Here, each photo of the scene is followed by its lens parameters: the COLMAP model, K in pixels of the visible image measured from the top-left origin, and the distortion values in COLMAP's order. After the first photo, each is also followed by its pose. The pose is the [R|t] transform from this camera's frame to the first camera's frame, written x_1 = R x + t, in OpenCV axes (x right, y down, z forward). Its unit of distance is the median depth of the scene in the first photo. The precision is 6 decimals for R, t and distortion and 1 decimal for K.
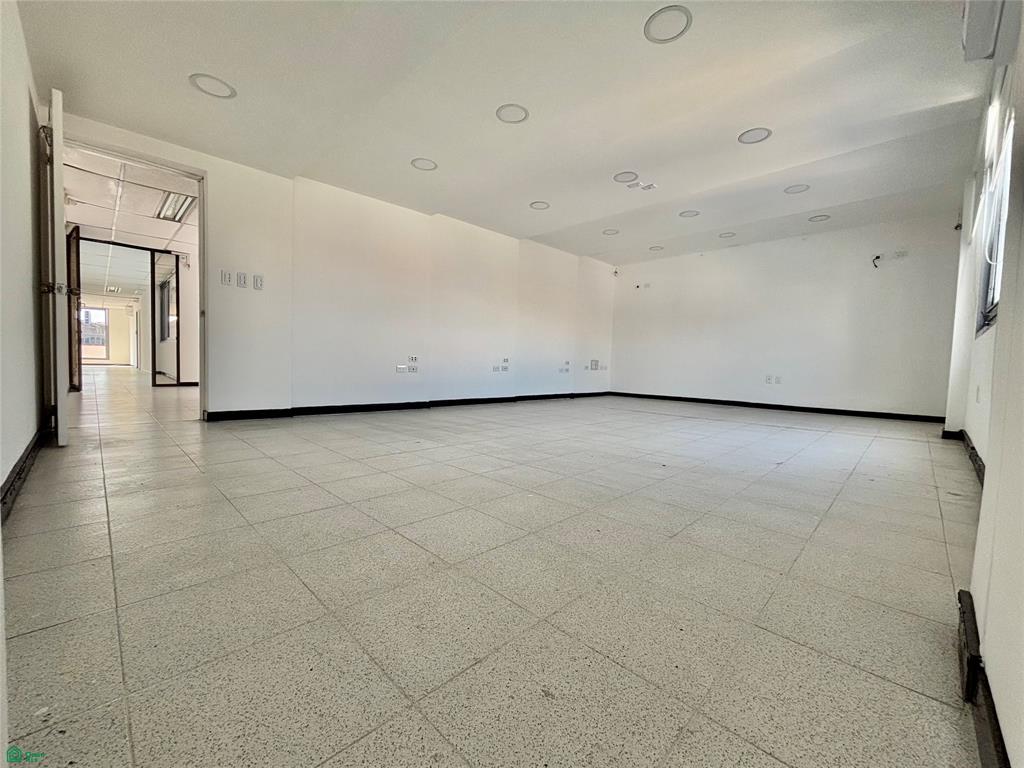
lens RADIAL K [[412.5, 0, 514.1], [0, 412.5, 383.5], [0, 0, 1]] dist [-0.000307, 0.000099]
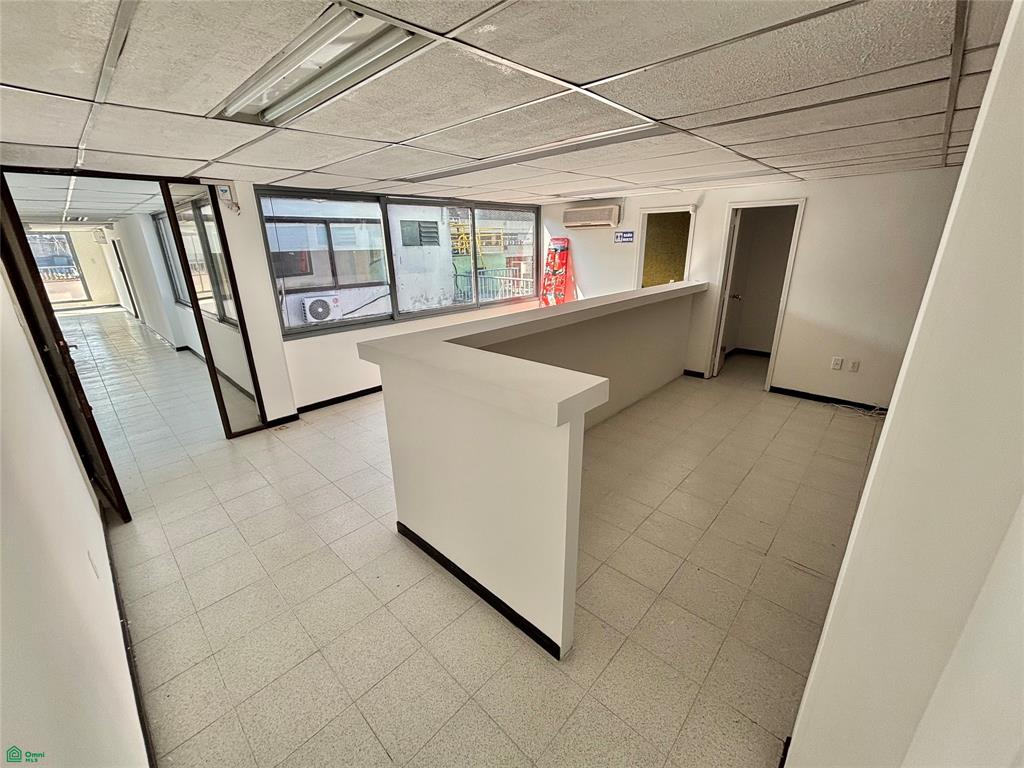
lens RADIAL K [[412.5, 0, 514.1], [0, 412.5, 383.5], [0, 0, 1]] dist [-0.000307, 0.000099]
pose [[0.998965, -0.044566, 0.009139, -0.476429], [0.040317, 0.960323, 0.275960, -0.208016], [-0.021074, -0.275306, 0.961126, 0.457585]]
